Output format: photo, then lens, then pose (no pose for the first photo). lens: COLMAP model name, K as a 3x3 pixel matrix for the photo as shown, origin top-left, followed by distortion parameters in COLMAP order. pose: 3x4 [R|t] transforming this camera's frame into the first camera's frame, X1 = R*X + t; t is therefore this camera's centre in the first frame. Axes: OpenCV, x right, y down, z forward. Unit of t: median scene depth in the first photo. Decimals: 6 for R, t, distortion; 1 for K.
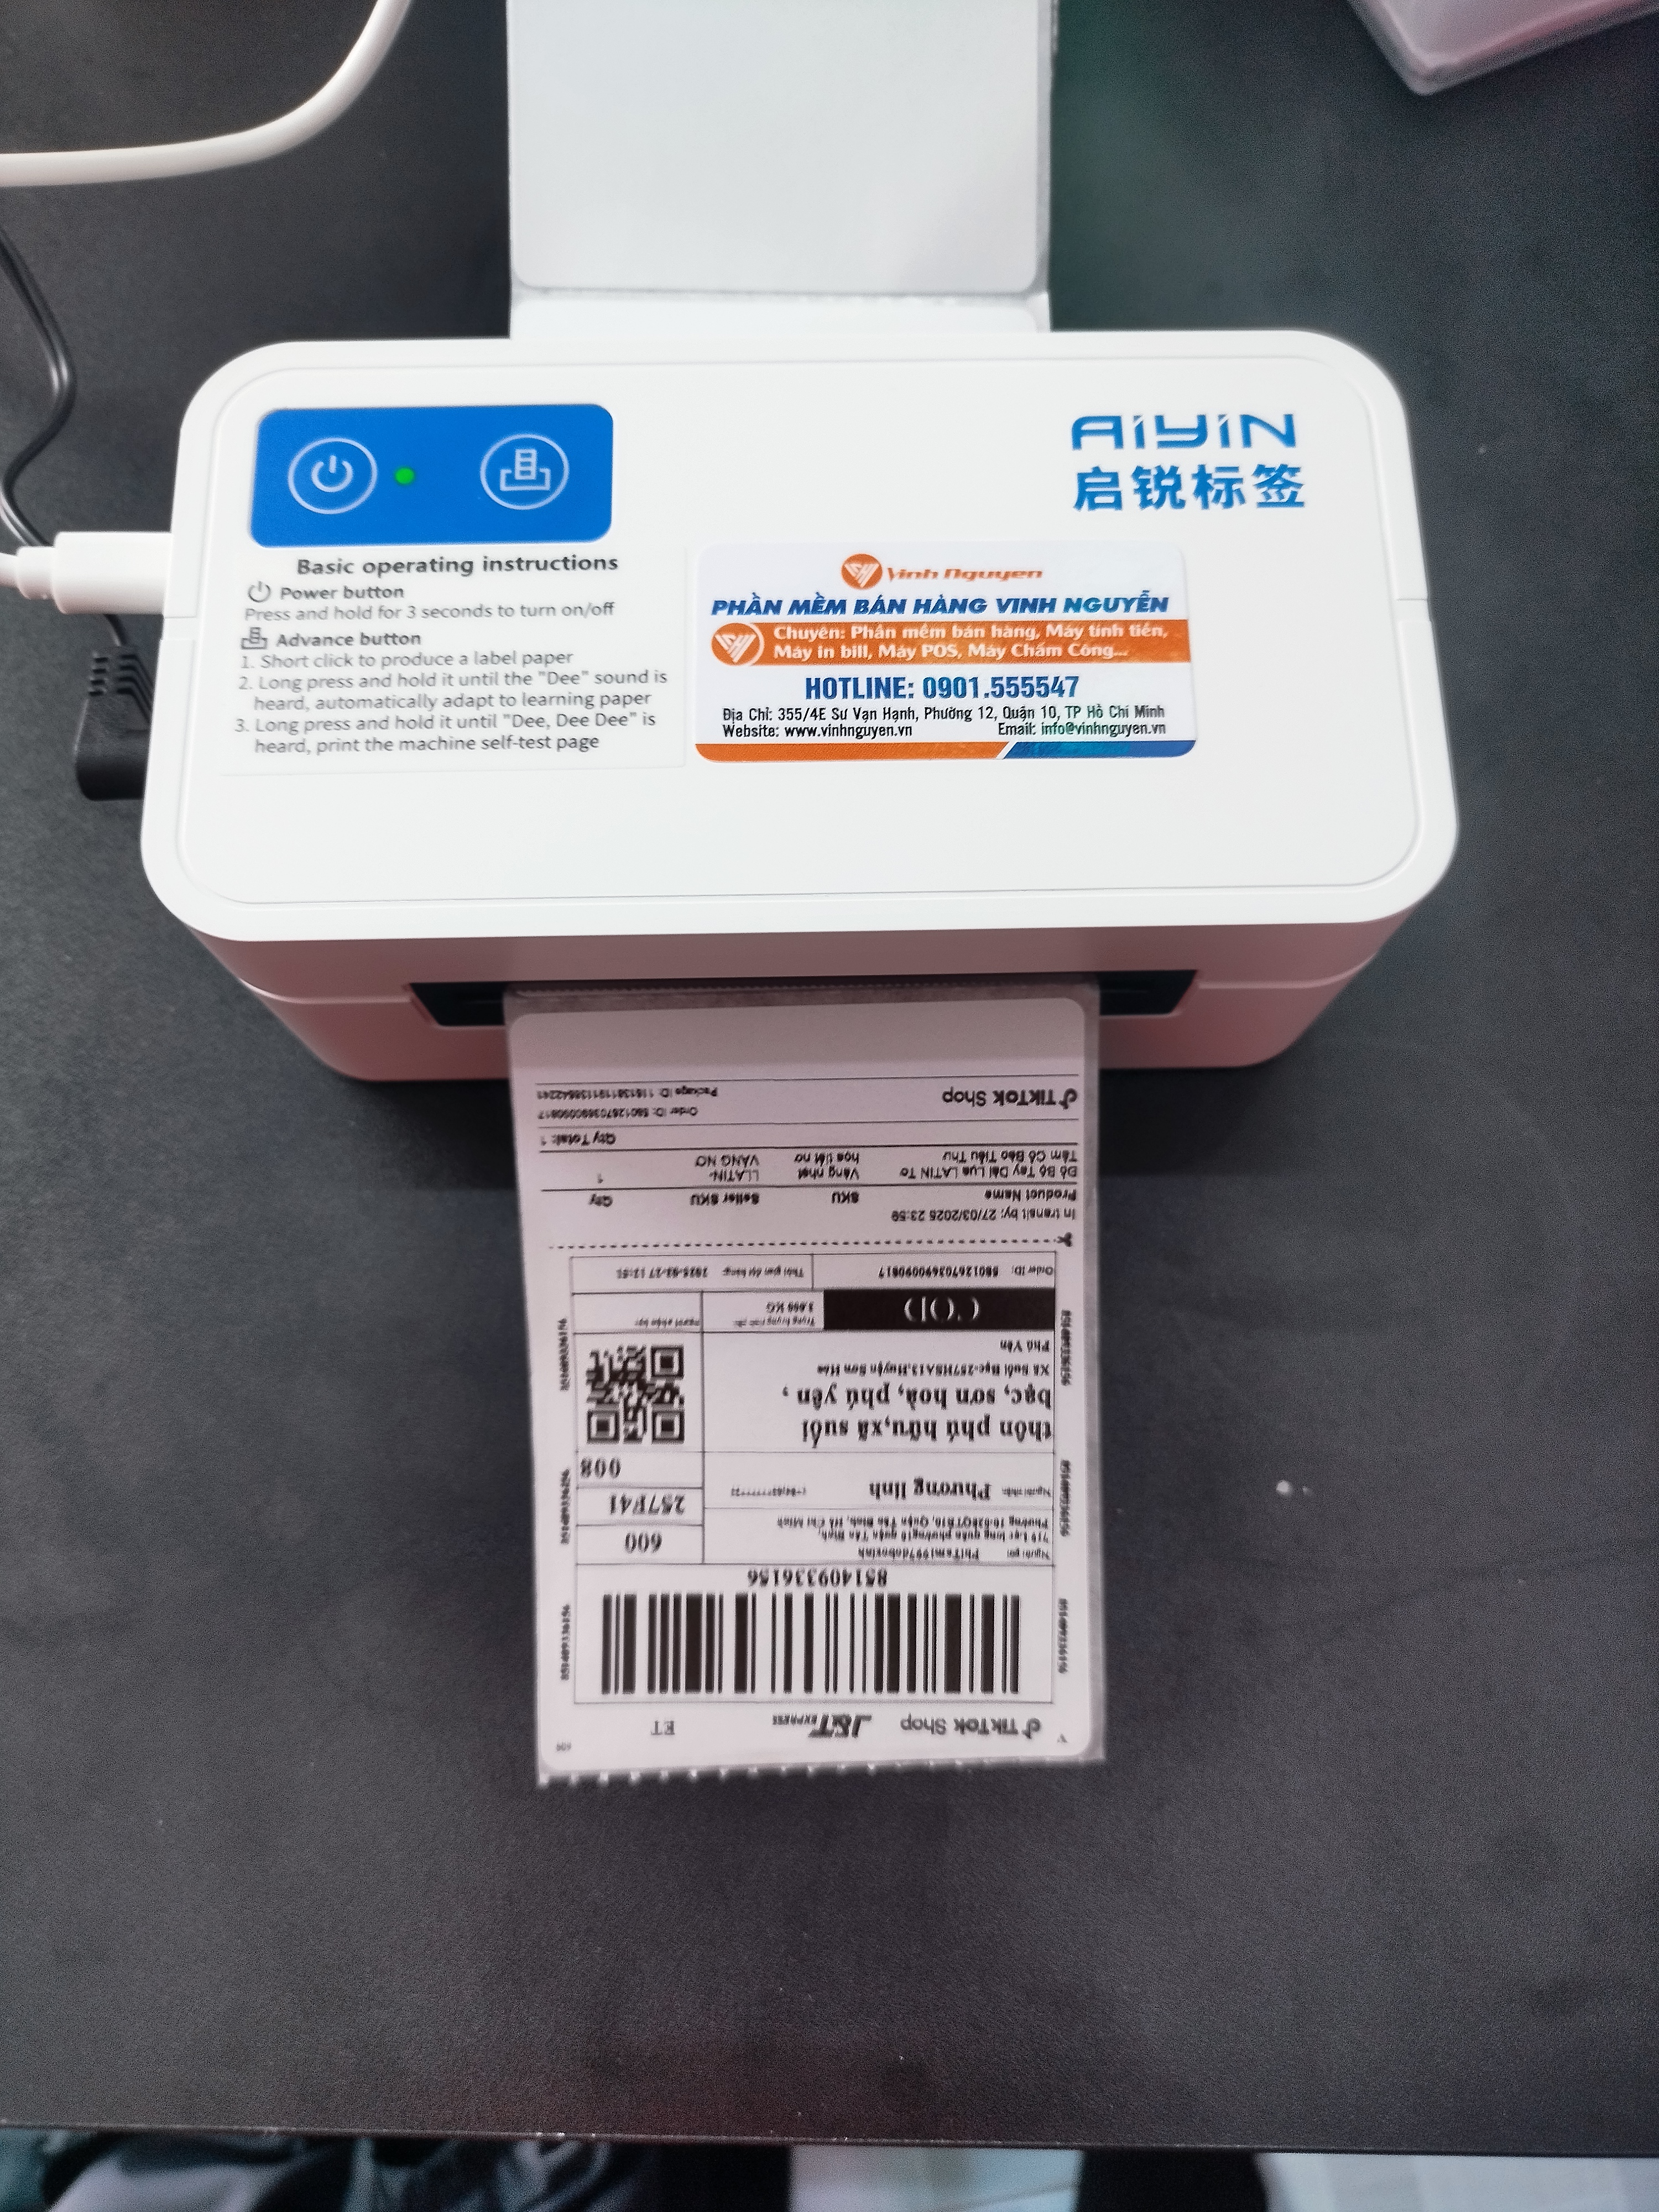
lens RADIAL K [[1607.9, 0, 851.4], [0, 1607.9, 1104.4], [0, 0, 1]] dist [0.004730, -0.003140]
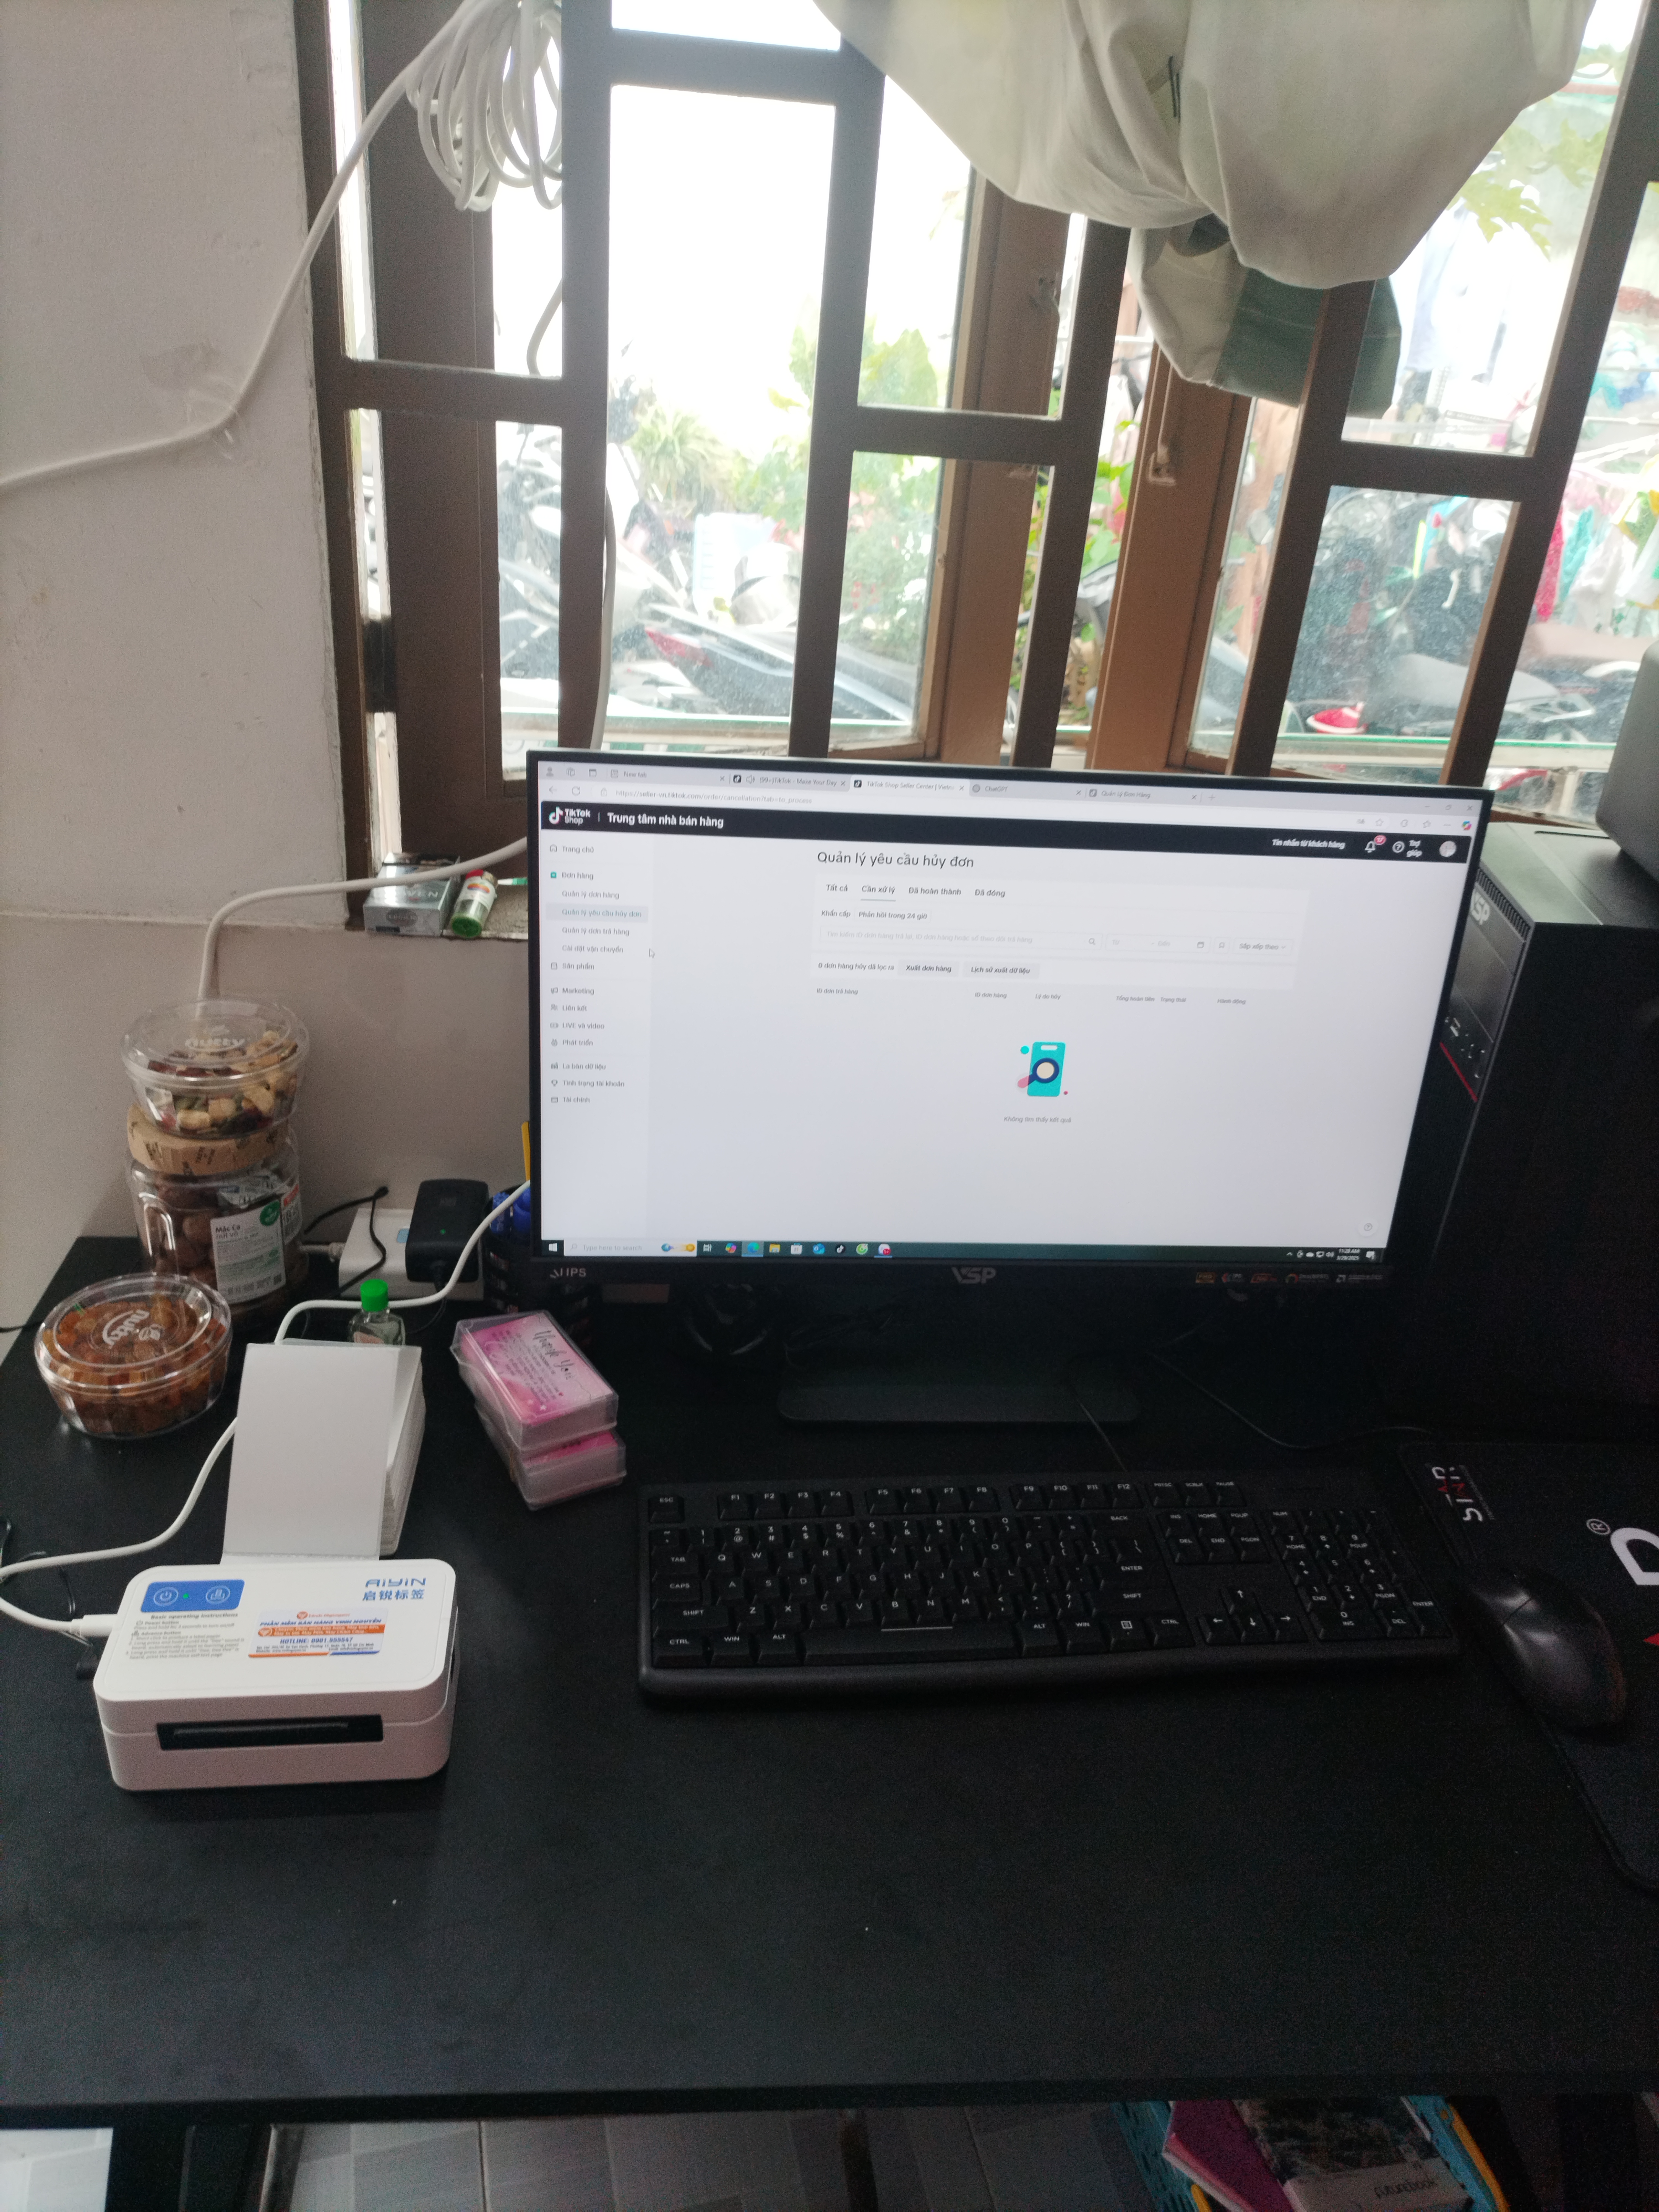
lens RADIAL K [[1607.9, 0, 828.0], [0, 1607.9, 1102.4], [0, 0, 1]] dist [0.004730, -0.003140]
pose [[0.994185, 0.012025, 0.107014, 0.850615], [0.069097, 0.690976, -0.719568, 1.721709], [-0.082597, 0.722778, 0.686127, -2.706846]]
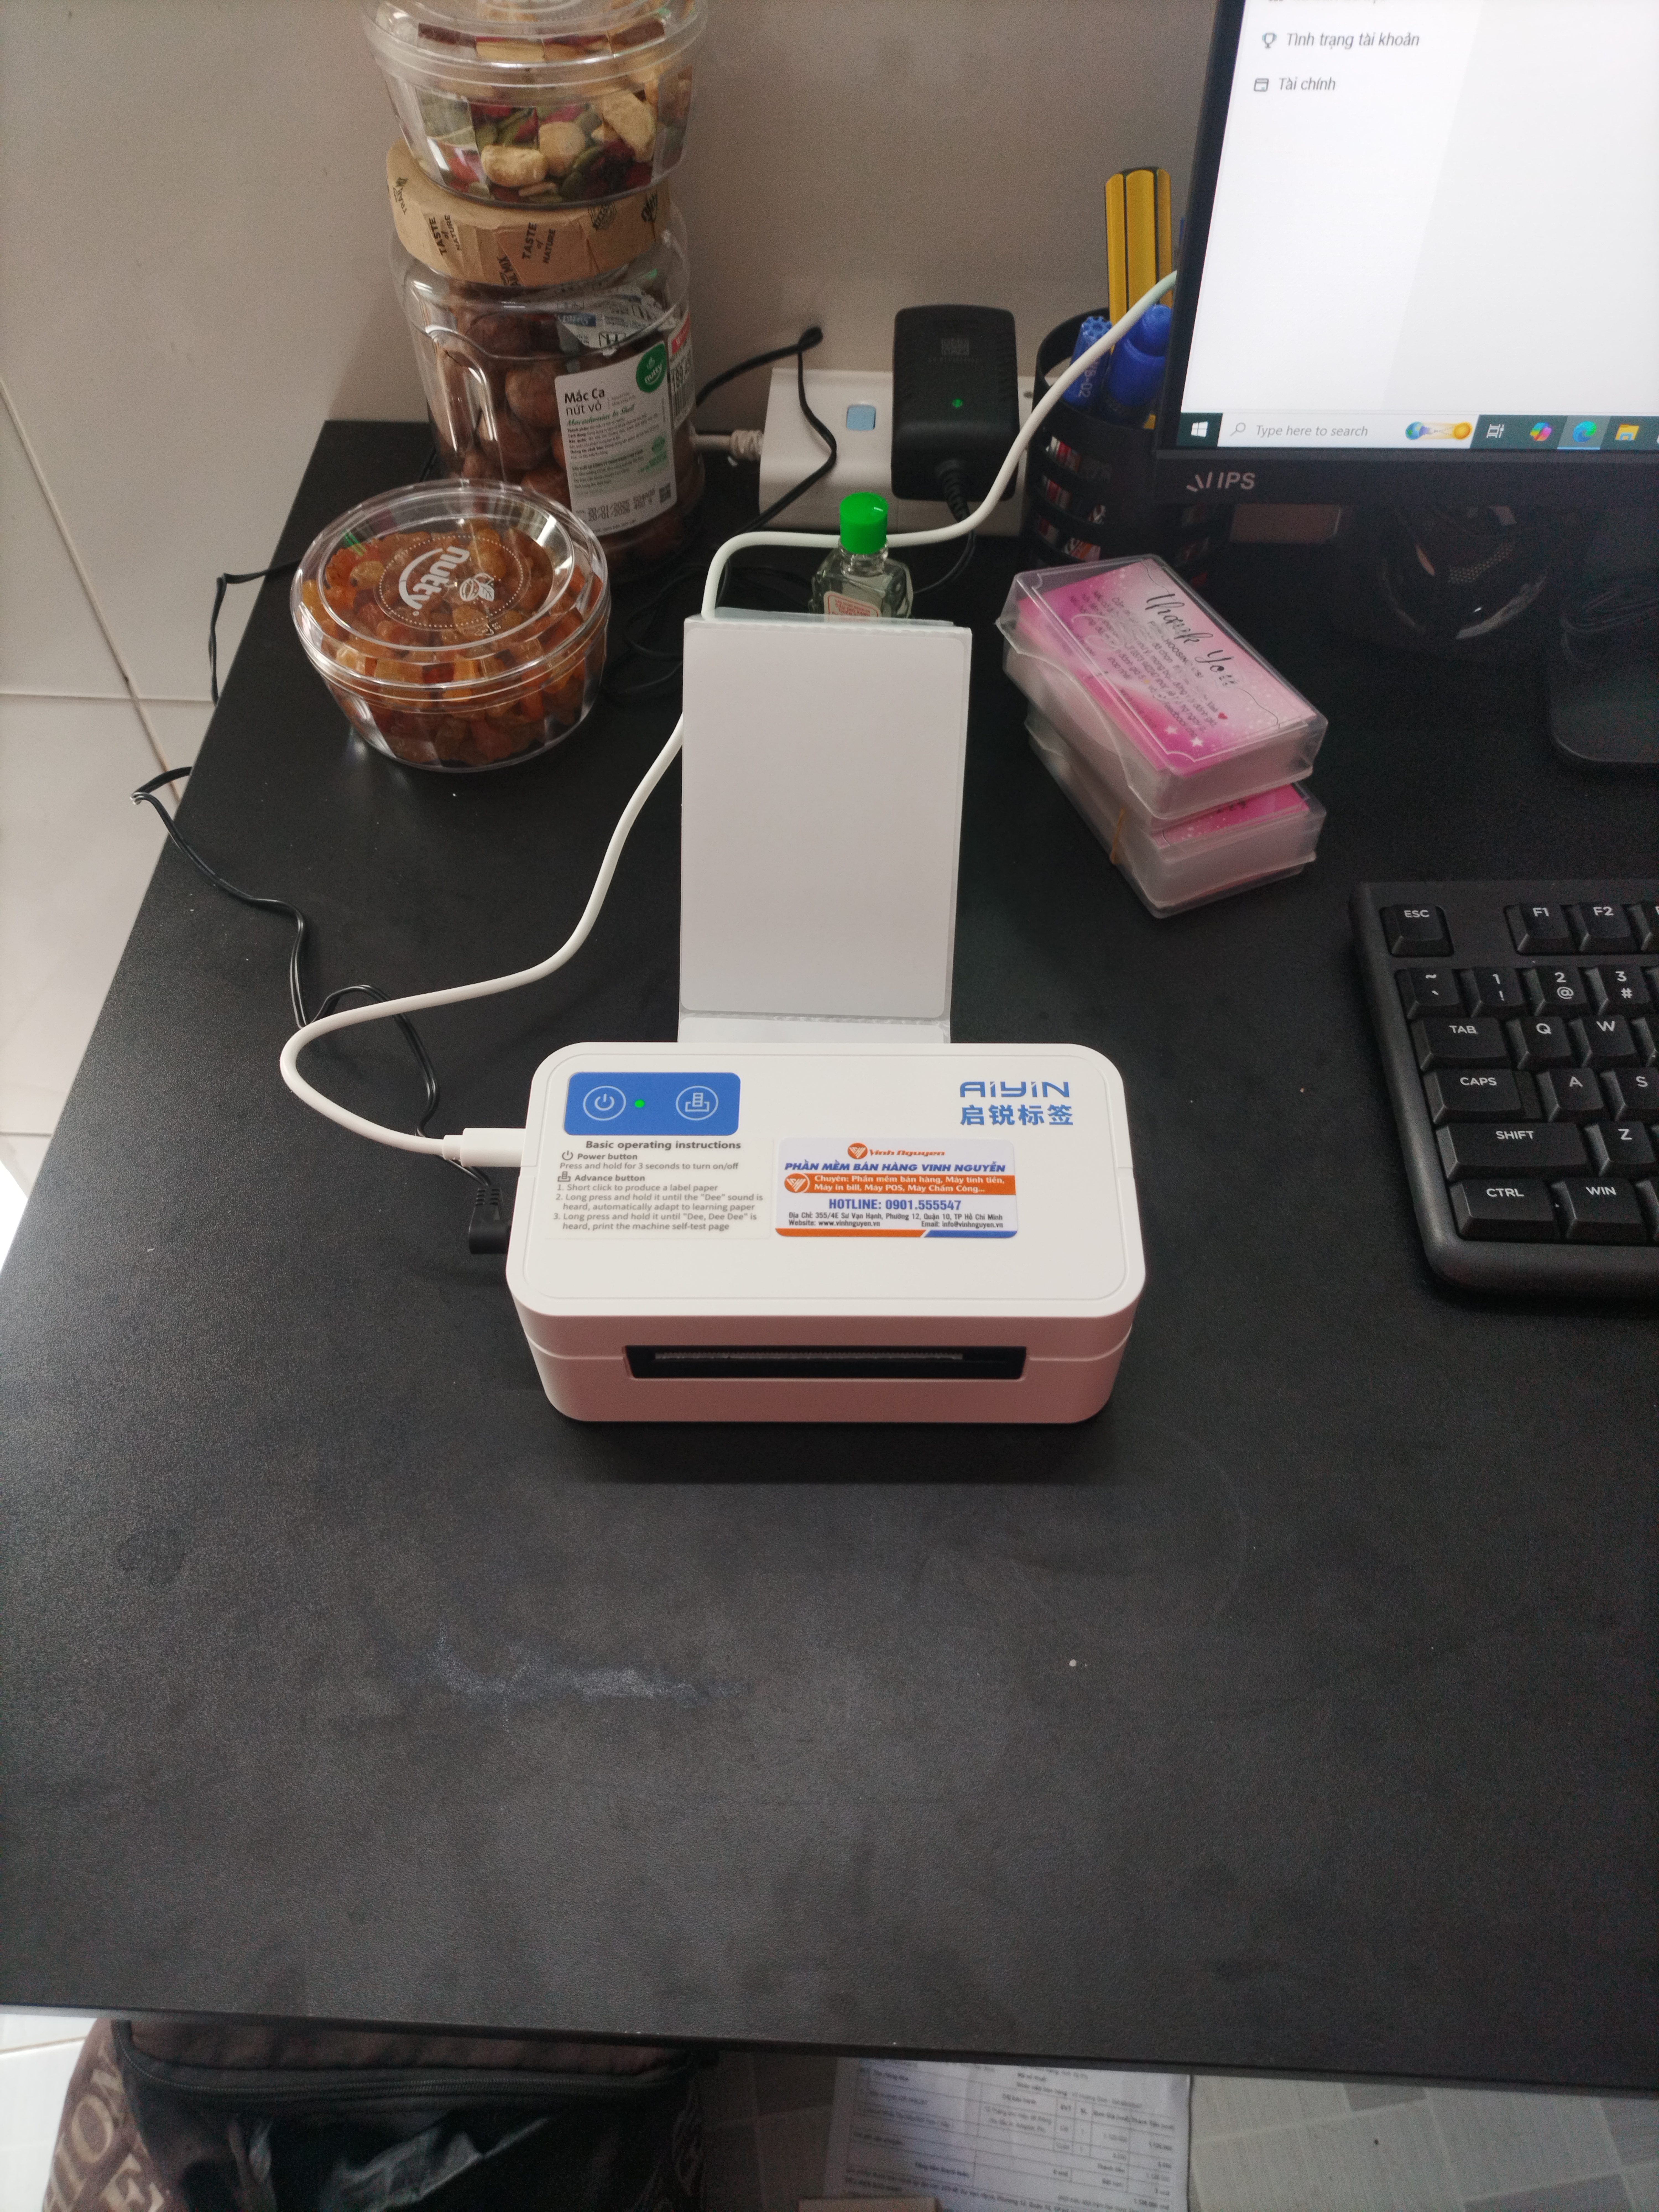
lens RADIAL K [[1607.9, 0, 829.4], [0, 1607.9, 1104.1], [0, 0, 1]] dist [0.004730, -0.003140]
pose [[0.999625, 0.015832, -0.022343, 0.015868], [-0.022542, 0.939014, -0.343140, 0.327692], [0.015548, 0.343515, 0.939019, -0.979247]]
